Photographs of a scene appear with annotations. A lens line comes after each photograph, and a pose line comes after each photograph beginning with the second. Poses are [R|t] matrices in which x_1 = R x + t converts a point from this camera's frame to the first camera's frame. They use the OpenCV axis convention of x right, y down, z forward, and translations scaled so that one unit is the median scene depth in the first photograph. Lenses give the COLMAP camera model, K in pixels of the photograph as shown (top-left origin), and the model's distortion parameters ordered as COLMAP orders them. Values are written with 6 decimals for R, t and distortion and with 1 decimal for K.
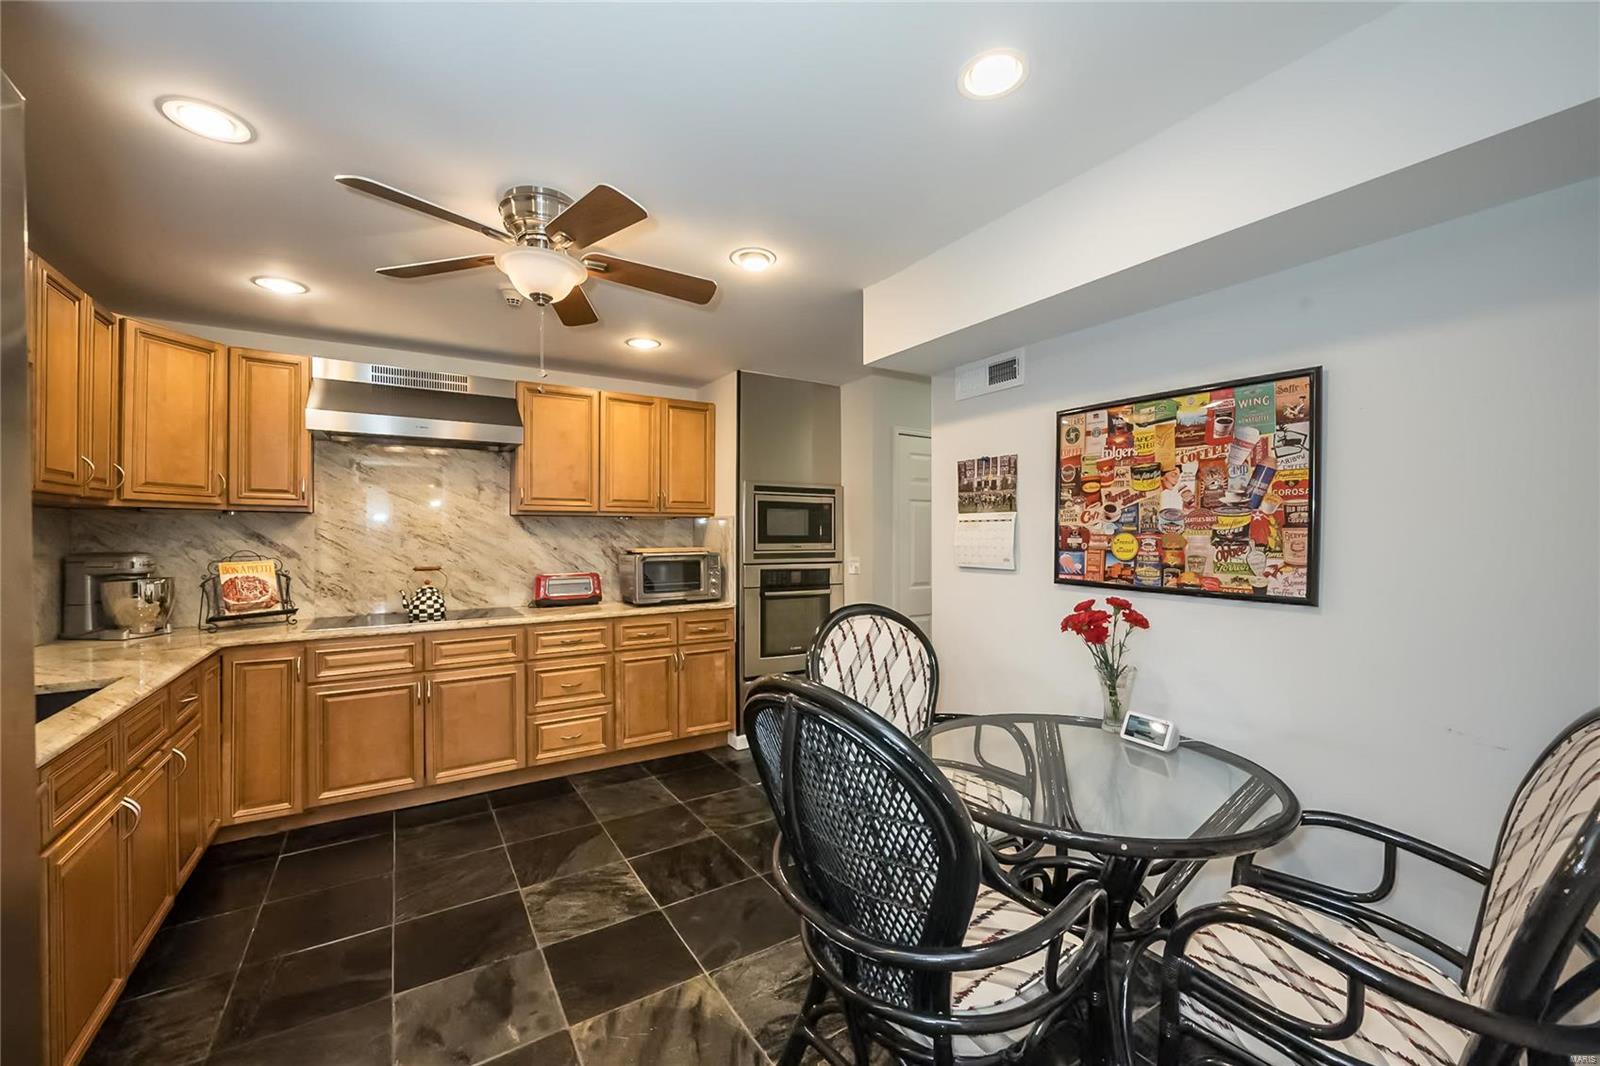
lens RADIAL K [[666.6, 0, 808.0], [0, 666.6, 534.9], [0, 0, 1]] dist [0.031629, -0.000567]
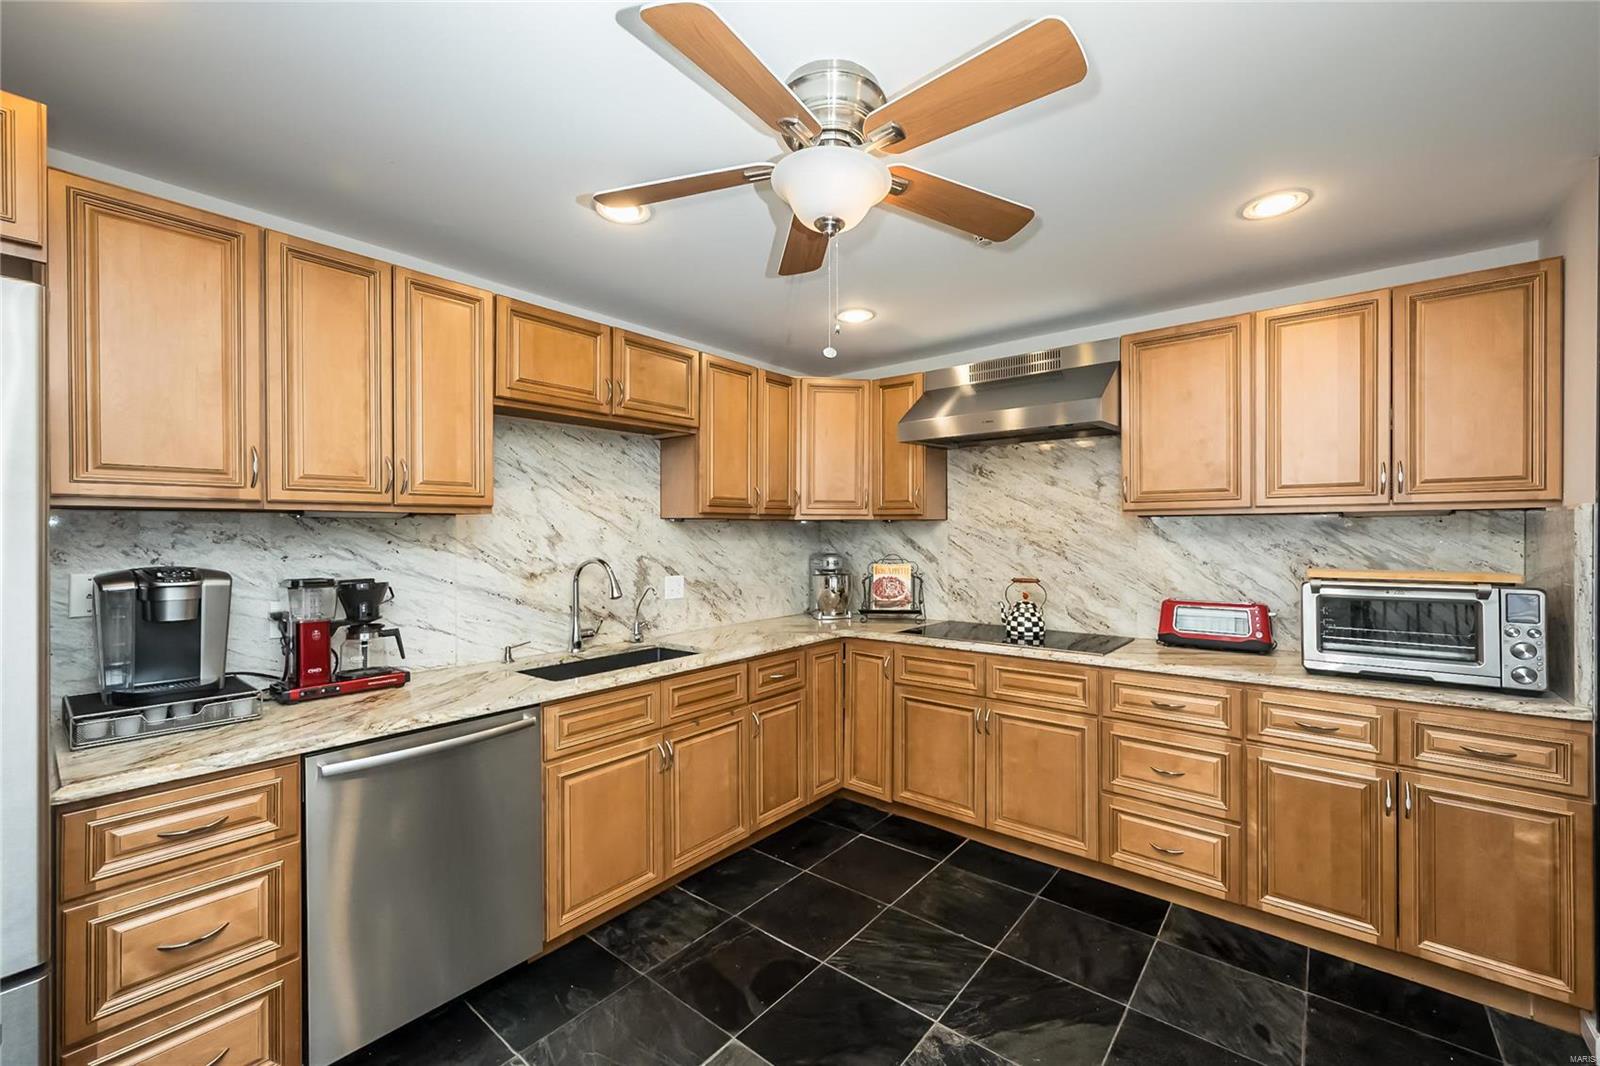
lens RADIAL K [[666.6, 0, 789.0], [0, 666.6, 535.1], [0, 0, 1]] dist [0.031629, -0.000567]
pose [[0.316355, 0.003715, -0.948634, 0.163038], [0.000412, 0.999992, 0.004054, -0.012562], [0.948641, -0.001673, 0.316351, 0.428589]]
